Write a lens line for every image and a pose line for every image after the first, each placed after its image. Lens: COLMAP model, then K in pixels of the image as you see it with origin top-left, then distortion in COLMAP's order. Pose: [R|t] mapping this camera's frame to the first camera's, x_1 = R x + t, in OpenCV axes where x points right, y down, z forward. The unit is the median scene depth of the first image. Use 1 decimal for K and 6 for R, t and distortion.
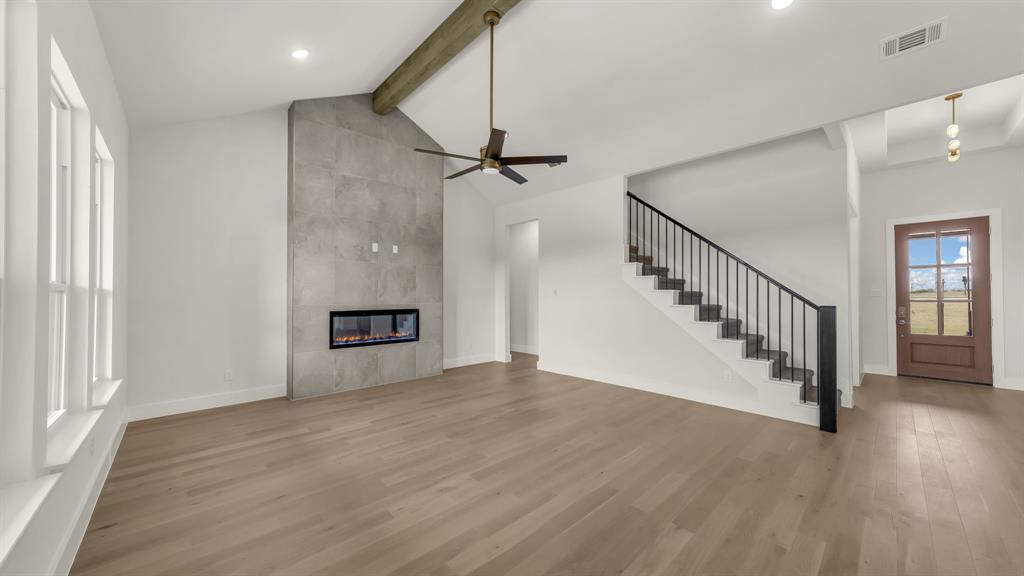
lens RADIAL K [[355.6, 0, 511.6], [0, 355.6, 291.1], [0, 0, 1]] dist [-0.000198, -0.000003]
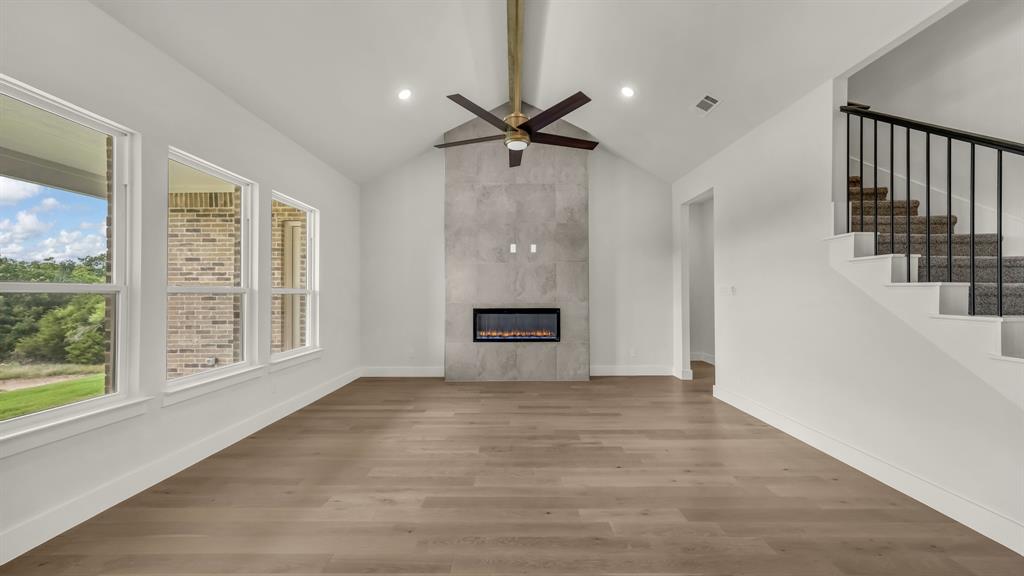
lens RADIAL K [[347.1, 0, 516.3], [0, 347.1, 292.9], [0, 0, 1]] dist [-0.008427, 0.000025]
pose [[0.730649, -0.004273, -0.682740, 0.342528], [0.010889, 0.999926, 0.005395, 0.002429], [0.682667, -0.011376, 0.730641, 0.283086]]
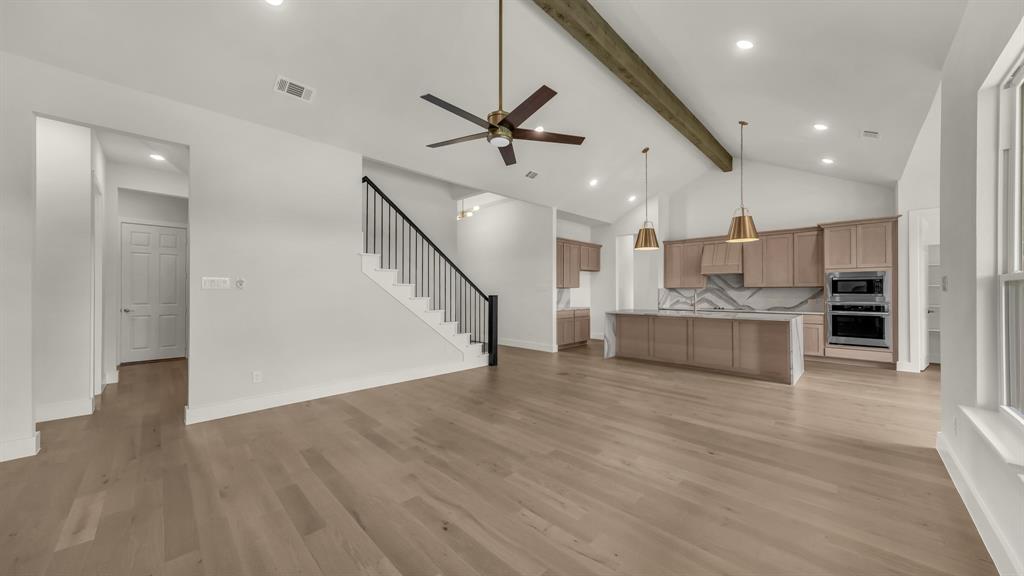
lens RADIAL K [[355.6, 0, 511.6], [0, 355.6, 291.1], [0, 0, 1]] dist [-0.000198, -0.000003]
pose [[-0.041339, -0.000806, 0.999145, -0.635733], [-0.014228, 0.999899, 0.000217, 0.012663], [-0.999044, -0.014207, -0.041346, 0.700872]]
